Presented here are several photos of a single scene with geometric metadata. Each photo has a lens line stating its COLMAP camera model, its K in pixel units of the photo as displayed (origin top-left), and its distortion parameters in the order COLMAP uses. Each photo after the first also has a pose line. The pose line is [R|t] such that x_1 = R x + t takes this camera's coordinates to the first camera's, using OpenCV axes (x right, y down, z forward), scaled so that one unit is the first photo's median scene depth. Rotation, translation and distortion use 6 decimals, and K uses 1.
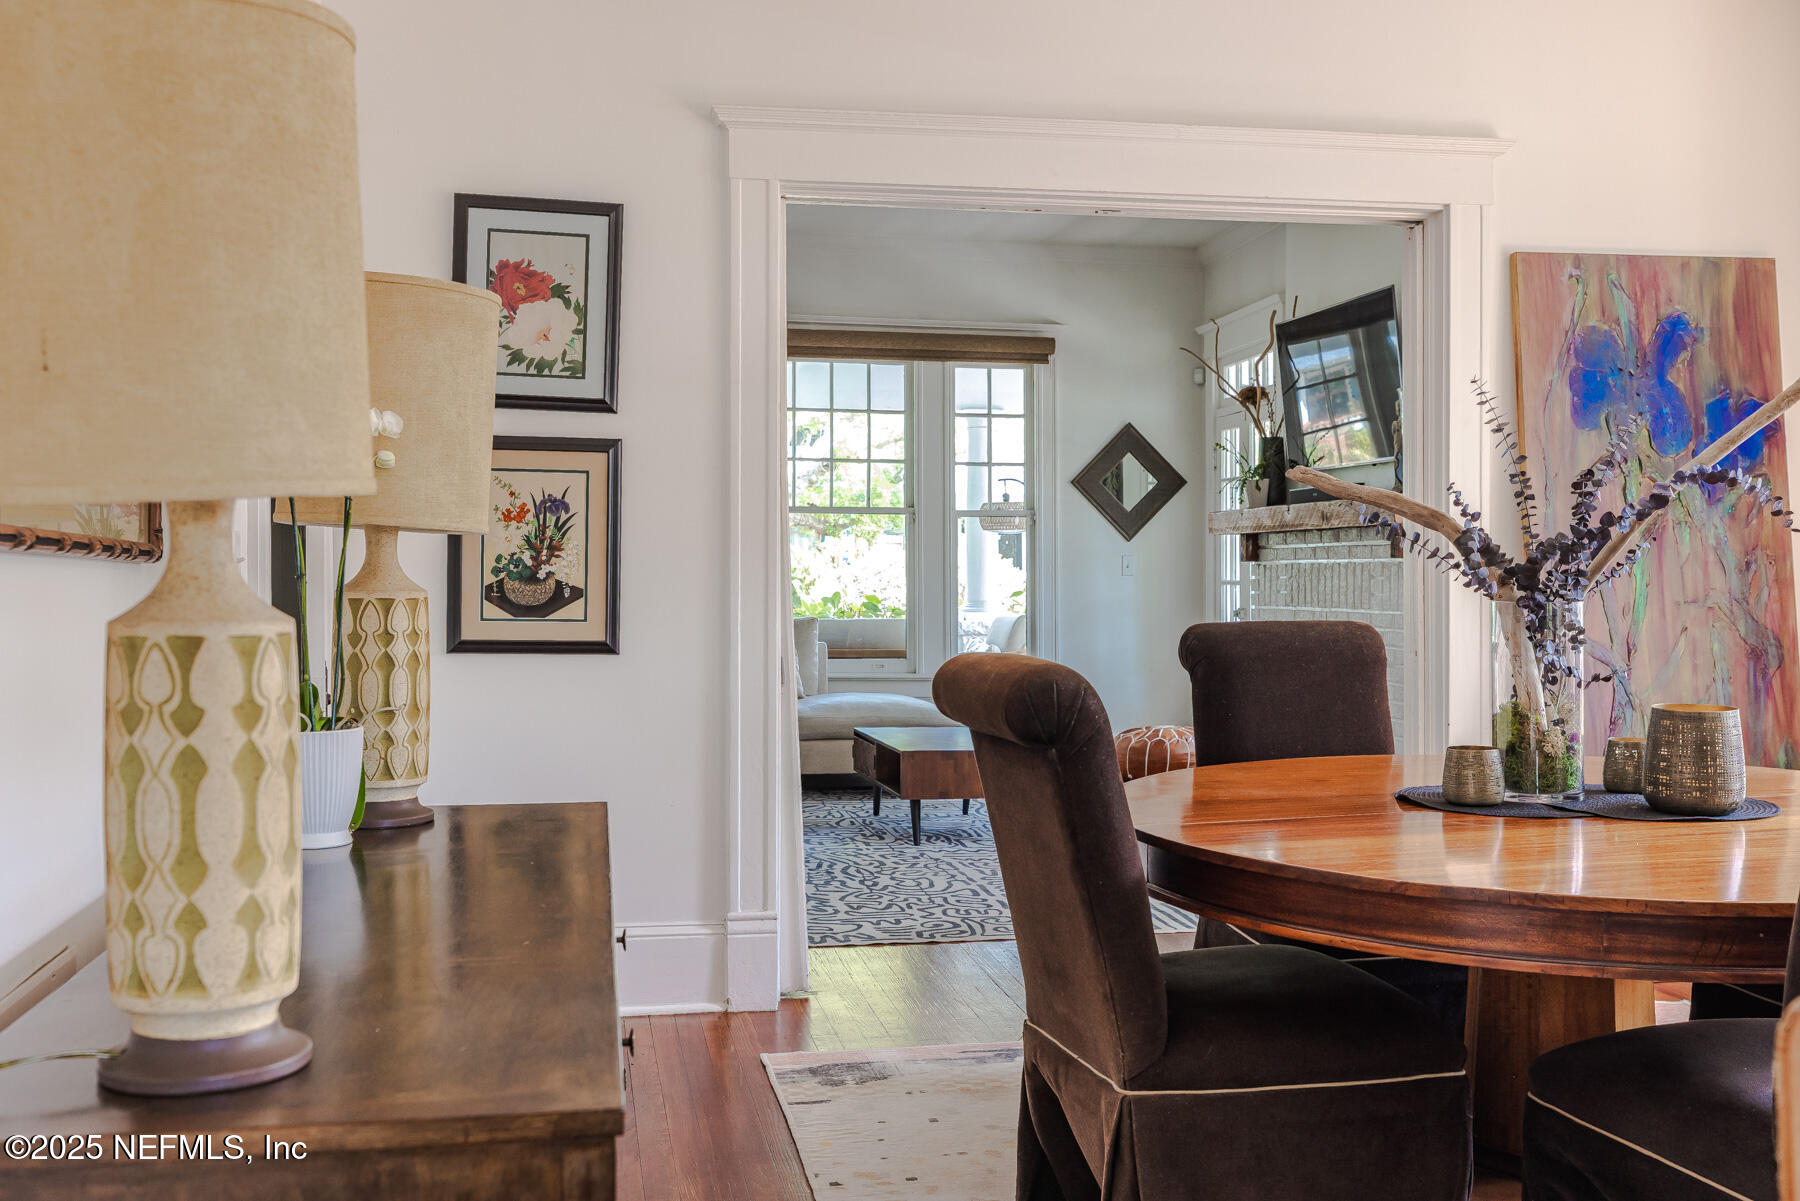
lens RADIAL K [[1797.4, 0, 900.2], [0, 1797.4, 598.0], [0, 0, 1]] dist [0.006199, 0.000000]
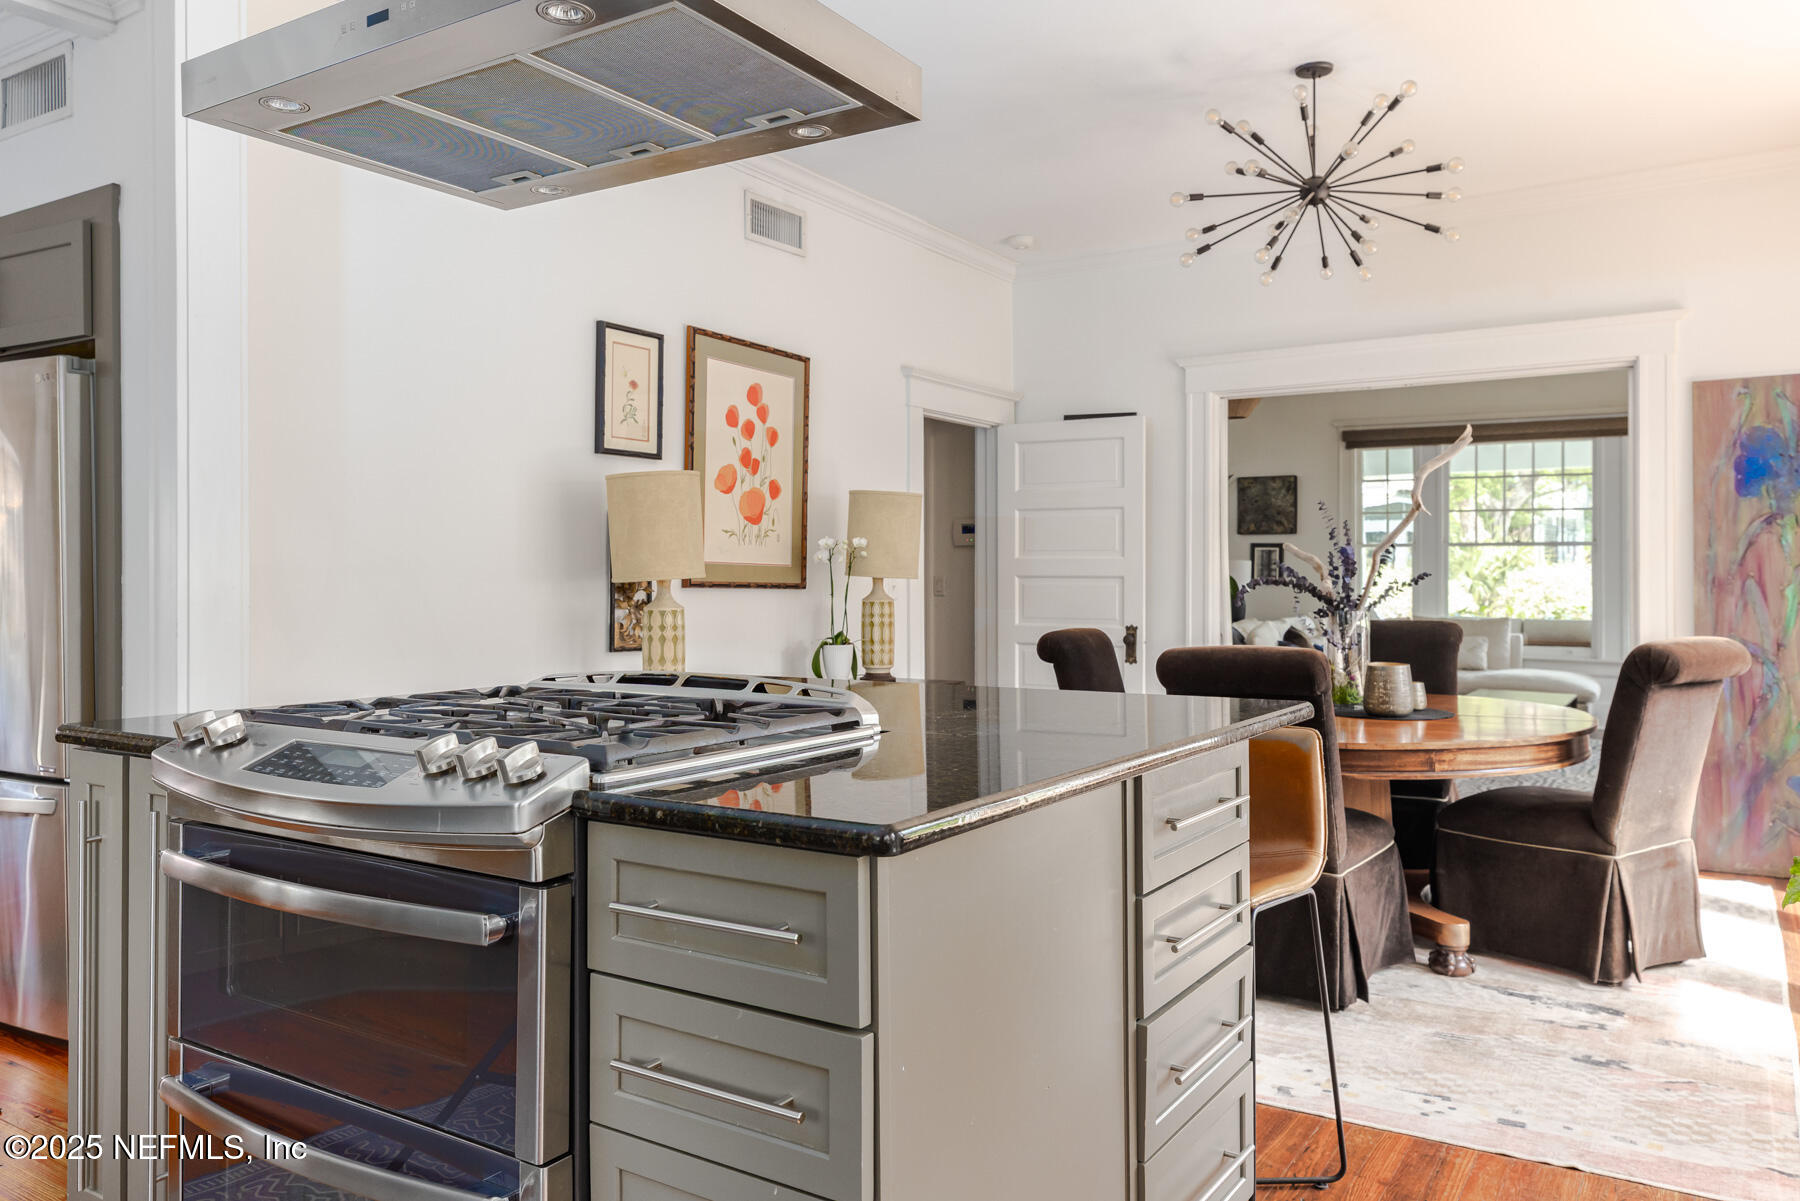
lens RADIAL K [[1313.2, 0, 900.1], [0, 1313.2, 592.9], [0, 0, 1]] dist [0.001103, 0.000278]
pose [[0.746585, 0.007724, -0.665245, 0.578909], [-0.010544, 0.999944, -0.000223, -0.007034], [0.665207, 0.007181, 0.746625, -0.269746]]
